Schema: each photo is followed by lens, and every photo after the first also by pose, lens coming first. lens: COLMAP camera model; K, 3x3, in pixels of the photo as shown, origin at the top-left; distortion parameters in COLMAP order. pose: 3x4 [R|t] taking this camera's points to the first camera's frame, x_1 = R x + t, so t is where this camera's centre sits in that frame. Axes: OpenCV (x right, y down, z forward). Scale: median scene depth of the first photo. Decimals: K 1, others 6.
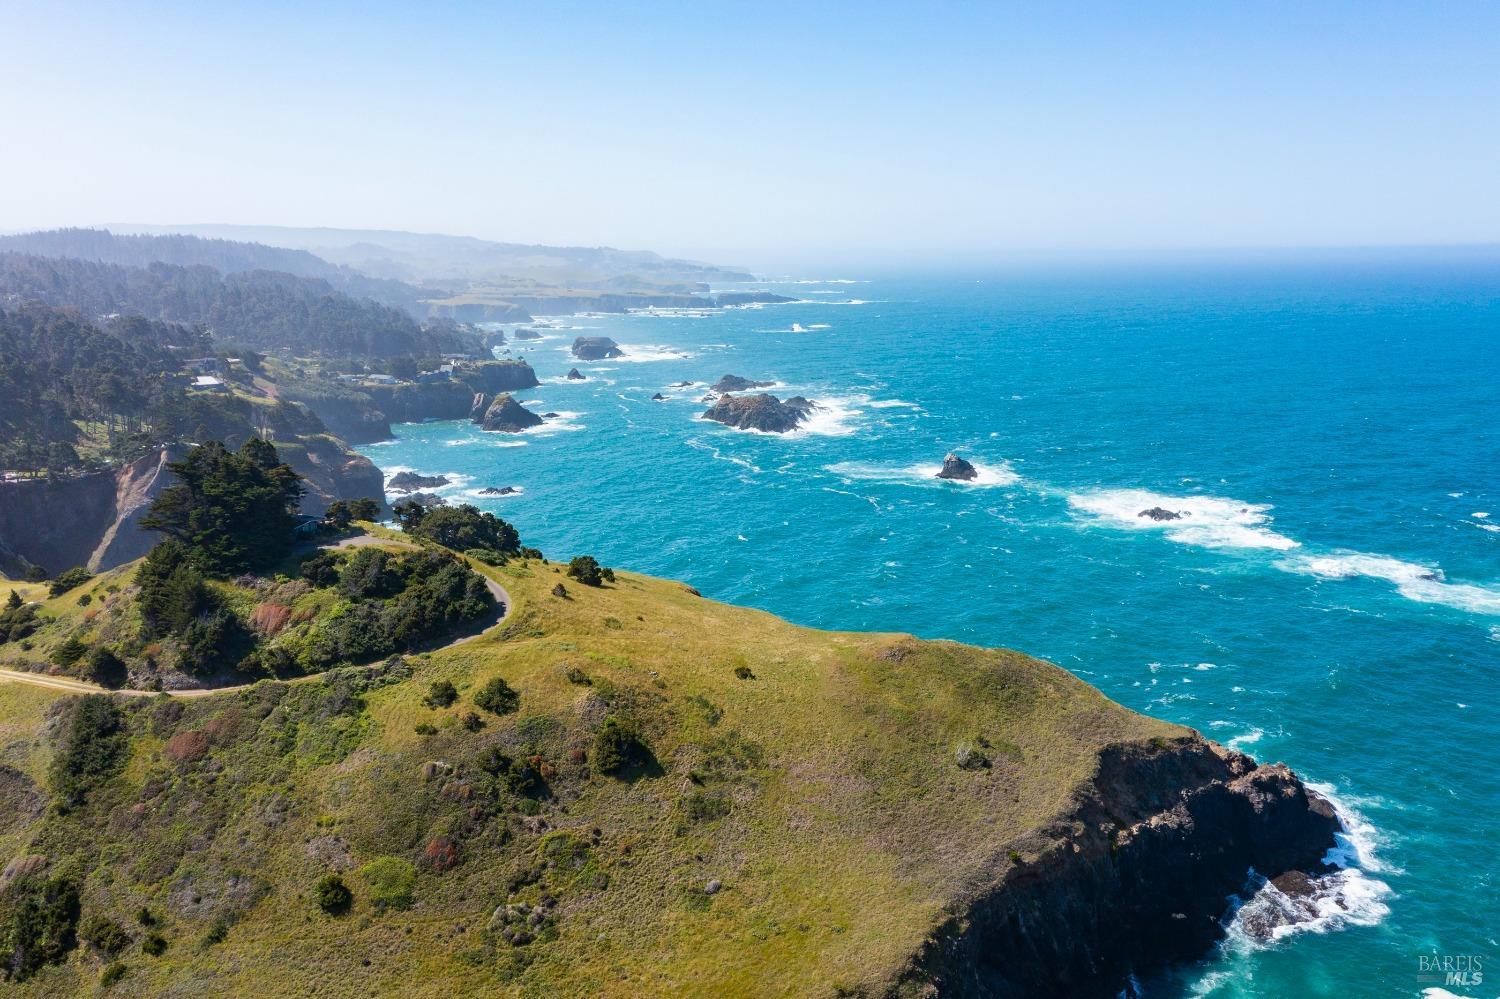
lens RADIAL K [[1196.8, 0, 750.0], [0, 1196.8, 499.5], [0, 0, 1]] dist [0.003177, 0.006173]
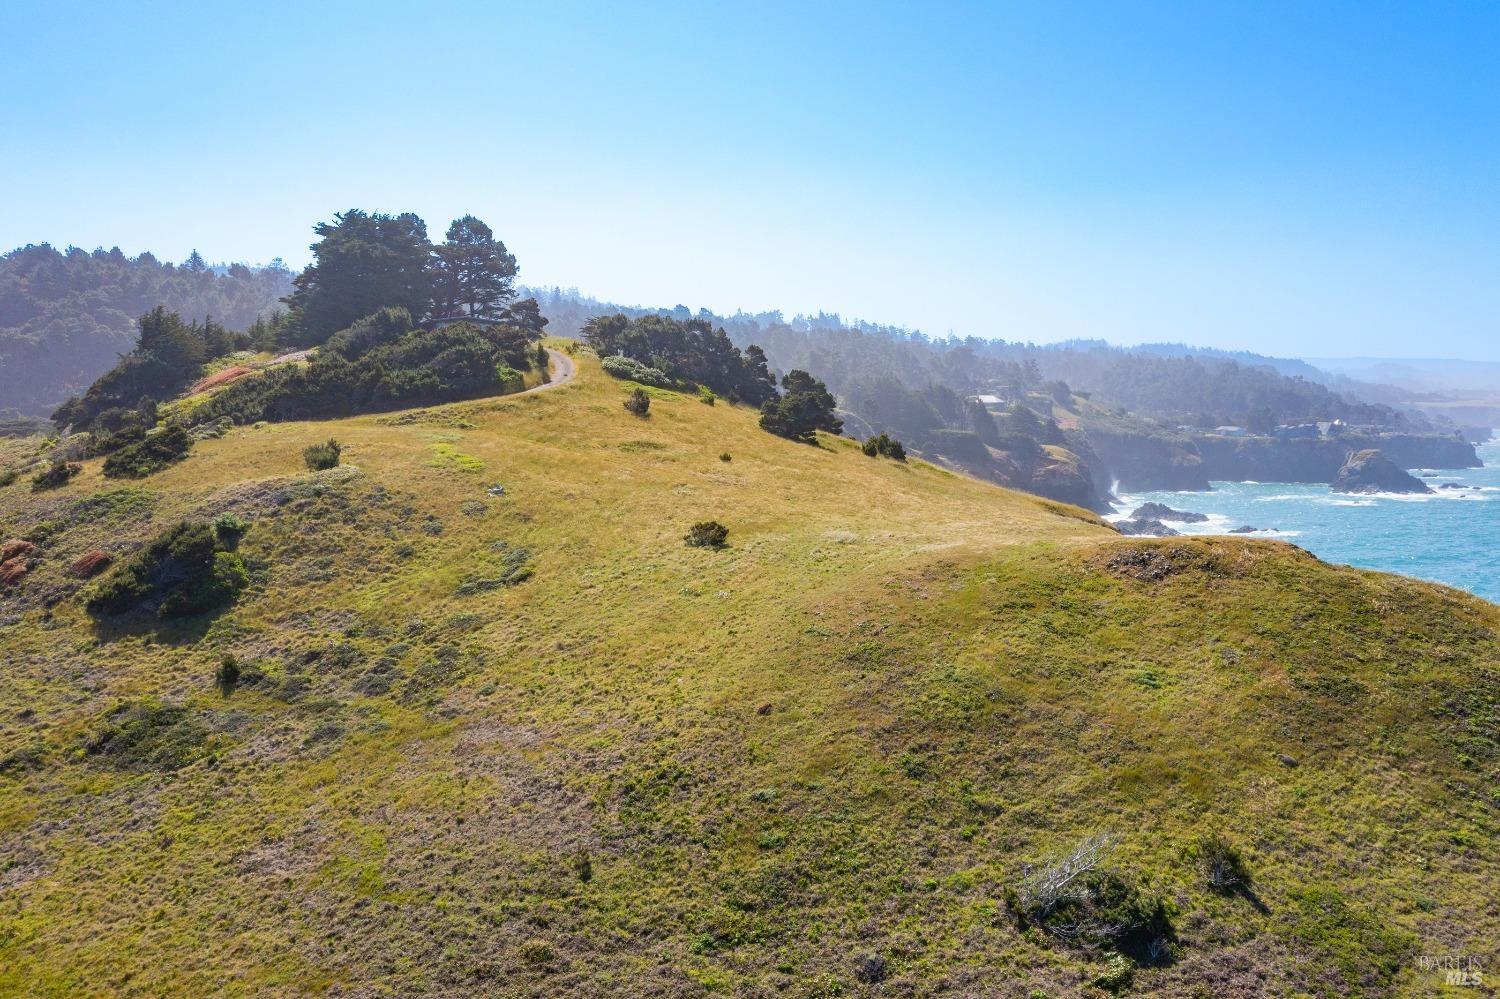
lens RADIAL K [[1196.8, 0, 750.0], [0, 1196.8, 499.5], [0, 0, 1]] dist [0.003177, 0.006173]
pose [[0.686852, 0.066273, -0.723770, 0.343615], [-0.146953, 0.987929, -0.048997, 0.176919], [0.711786, 0.140014, 0.688300, 0.866060]]
